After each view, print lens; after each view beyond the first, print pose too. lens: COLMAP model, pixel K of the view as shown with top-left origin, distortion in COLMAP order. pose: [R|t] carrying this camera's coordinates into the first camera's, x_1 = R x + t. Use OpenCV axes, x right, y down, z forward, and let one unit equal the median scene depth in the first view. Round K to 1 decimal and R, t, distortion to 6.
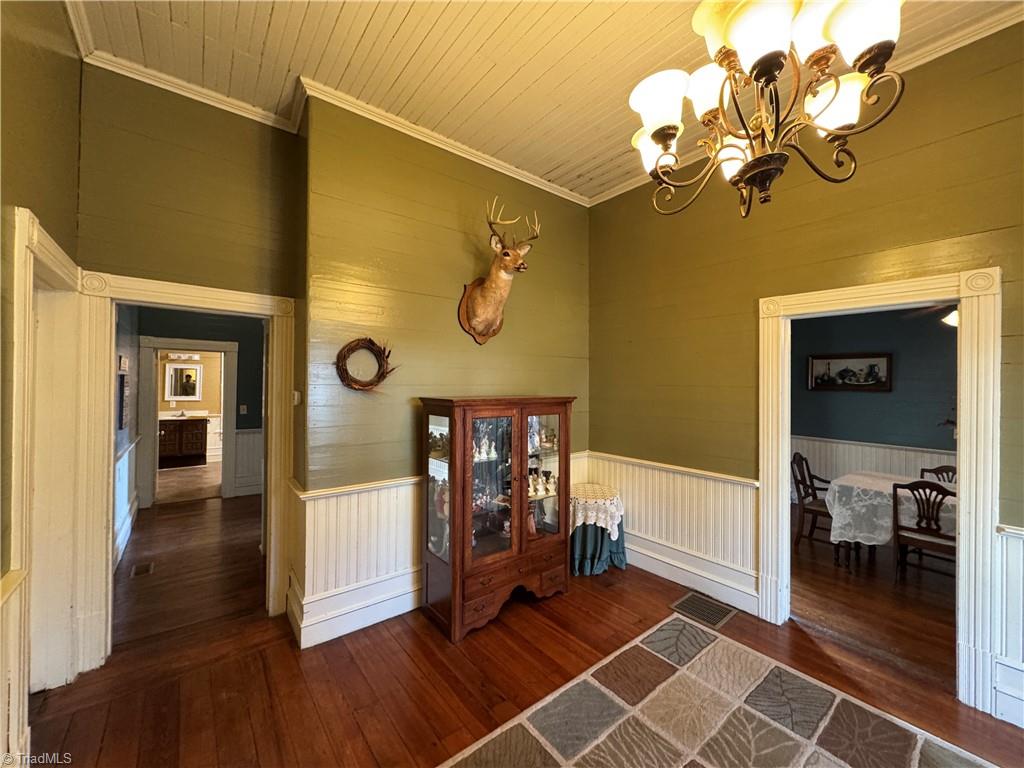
lens RADIAL K [[406.8, 0, 511.7], [0, 406.8, 380.6], [0, 0, 1]] dist [-0.000184, -0.000182]
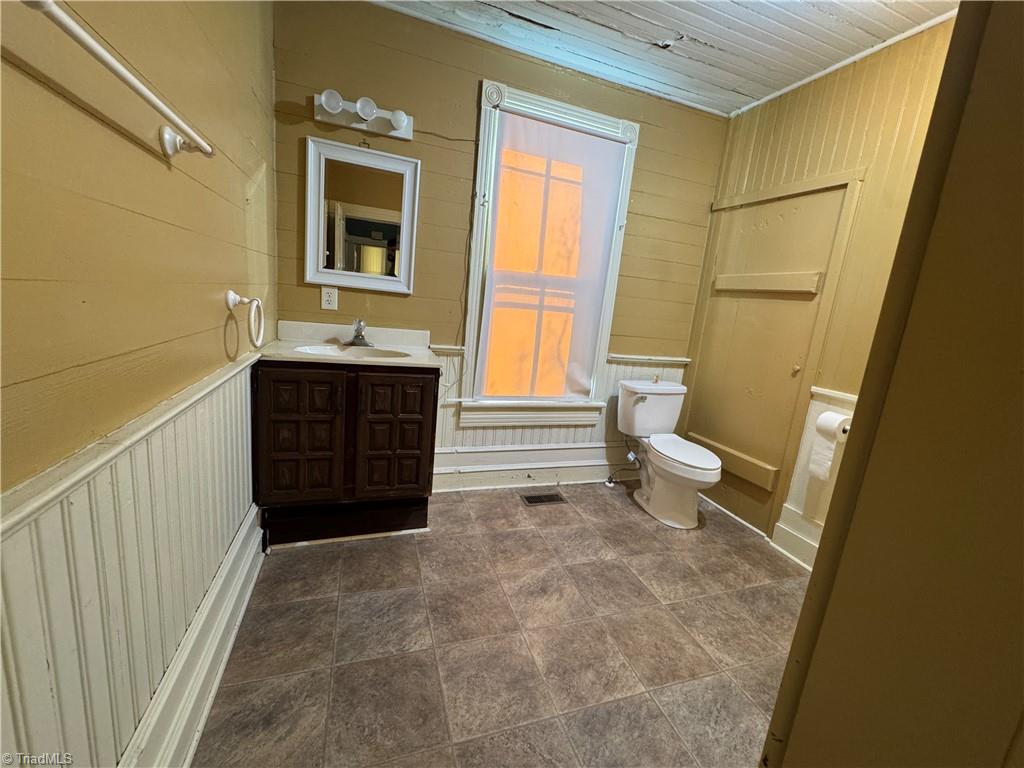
lens RADIAL K [[406.8, 0, 510.5], [0, 406.8, 380.0], [0, 0, 1]] dist [-0.000184, -0.000182]
pose [[0.945128, 0.141755, -0.294344, -0.627801], [-0.086659, 0.977466, 0.192487, 0.049003], [0.314997, -0.156417, 0.936115, 0.772211]]
